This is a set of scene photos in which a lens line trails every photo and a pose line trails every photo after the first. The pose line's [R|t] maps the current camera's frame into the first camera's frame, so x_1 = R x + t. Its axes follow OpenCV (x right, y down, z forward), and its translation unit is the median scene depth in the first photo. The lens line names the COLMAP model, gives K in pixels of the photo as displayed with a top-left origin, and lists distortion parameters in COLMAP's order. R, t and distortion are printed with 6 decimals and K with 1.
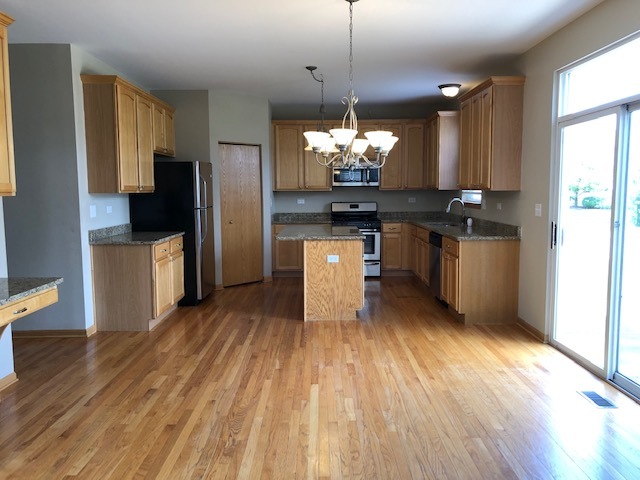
lens RADIAL K [[525.8, 0, 323.6], [0, 525.8, 242.2], [0, 0, 1]] dist [0.035943, -0.054279]
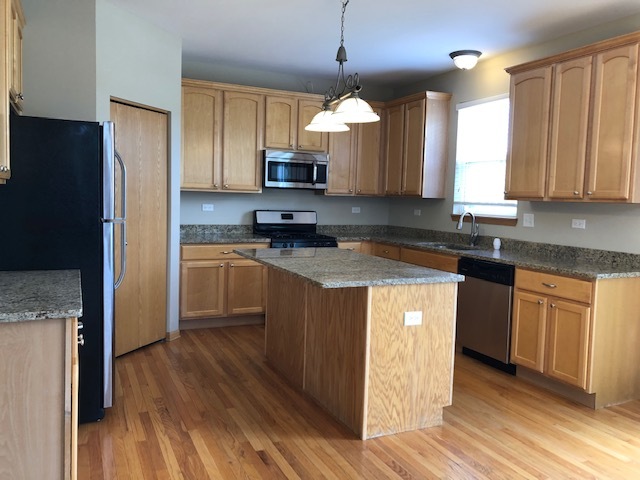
lens RADIAL K [[525.8, 0, 325.1], [0, 525.8, 234.3], [0, 0, 1]] dist [0.035943, -0.054279]
pose [[0.907175, 0.004457, 0.420729, -0.280181], [0.006583, 0.999671, -0.024783, -0.040310], [-0.420701, 0.025252, 0.906848, 0.511512]]
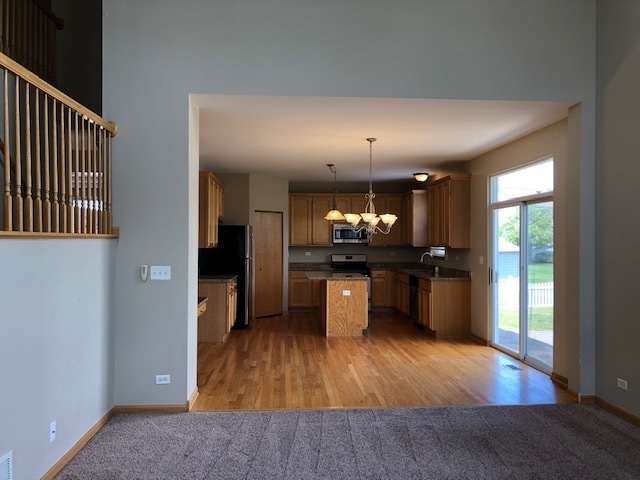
lens RADIAL K [[525.8, 0, 320.6], [0, 525.8, 239.2], [0, 0, 1]] dist [0.035943, -0.054279]
pose [[0.998073, 0.008941, 0.061405, -0.138220], [-0.002359, 0.994318, -0.106422, 0.036977], [-0.062007, 0.106072, 0.992423, -0.442300]]
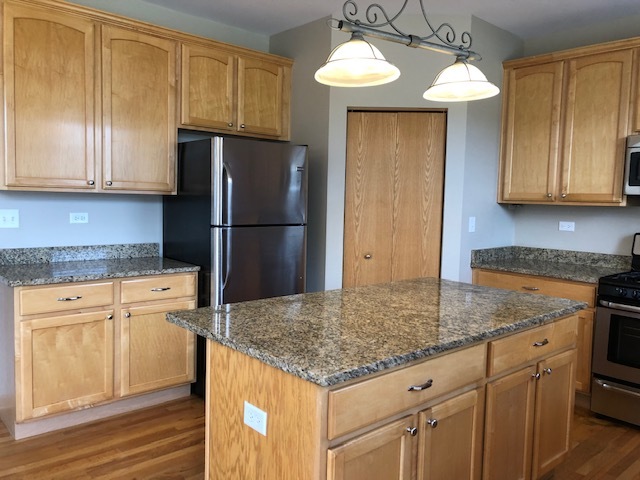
lens RADIAL K [[525.8, 0, 319.4], [0, 525.8, 239.8], [0, 0, 1]] dist [0.035943, -0.054279]
pose [[0.659751, 0.084417, -0.746728, 0.248601], [-0.105710, 0.994215, 0.018998, -0.076626], [0.744012, 0.066403, 0.664858, 0.773781]]
